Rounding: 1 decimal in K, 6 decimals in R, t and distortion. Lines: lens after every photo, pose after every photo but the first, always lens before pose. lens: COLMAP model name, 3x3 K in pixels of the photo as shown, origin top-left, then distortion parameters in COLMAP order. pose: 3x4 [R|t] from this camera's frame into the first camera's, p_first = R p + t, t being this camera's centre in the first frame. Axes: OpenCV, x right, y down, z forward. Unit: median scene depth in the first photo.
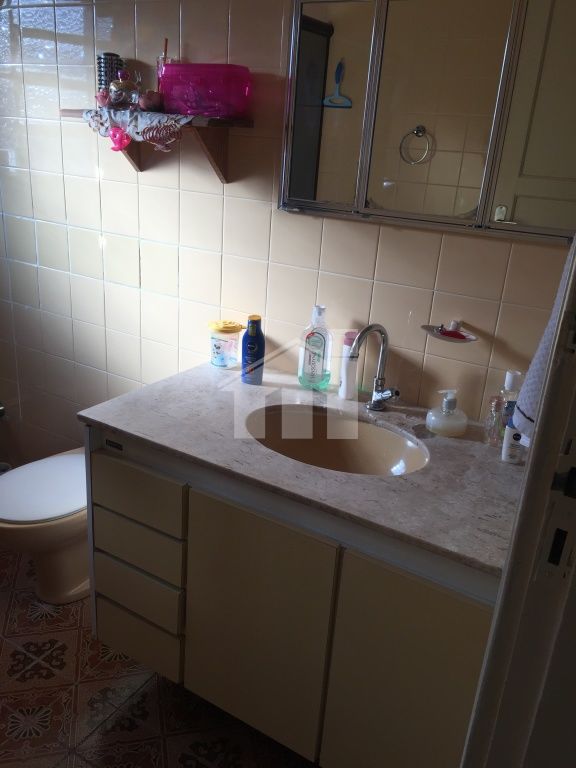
lens RADIAL K [[663.7, 0, 278.8], [0, 663.7, 384.9], [0, 0, 1]] dist [0.092832, -0.116445]
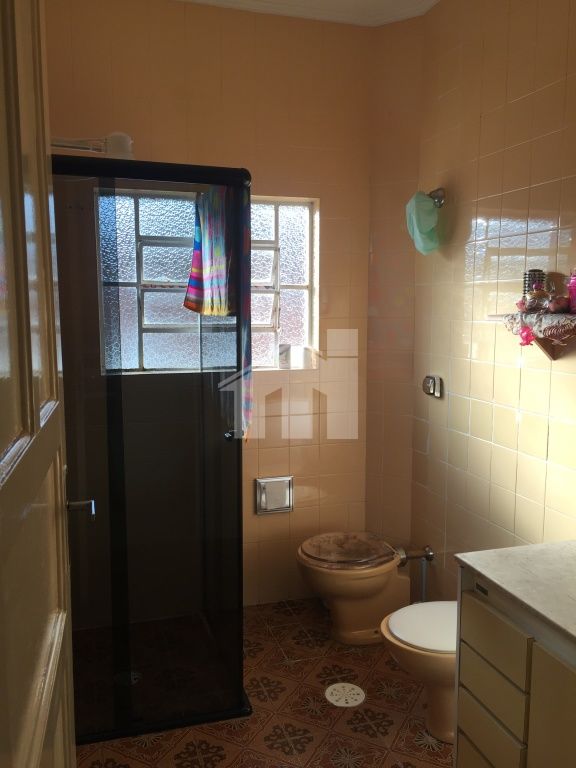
lens RADIAL K [[663.7, 0, 290.7], [0, 663.7, 386.4], [0, 0, 1]] dist [0.092832, -0.116445]
pose [[0.767005, 0.021054, -0.641296, 0.215081], [-0.183808, 0.964784, -0.188164, 0.028379], [0.614751, 0.262198, 0.743864, -0.139499]]
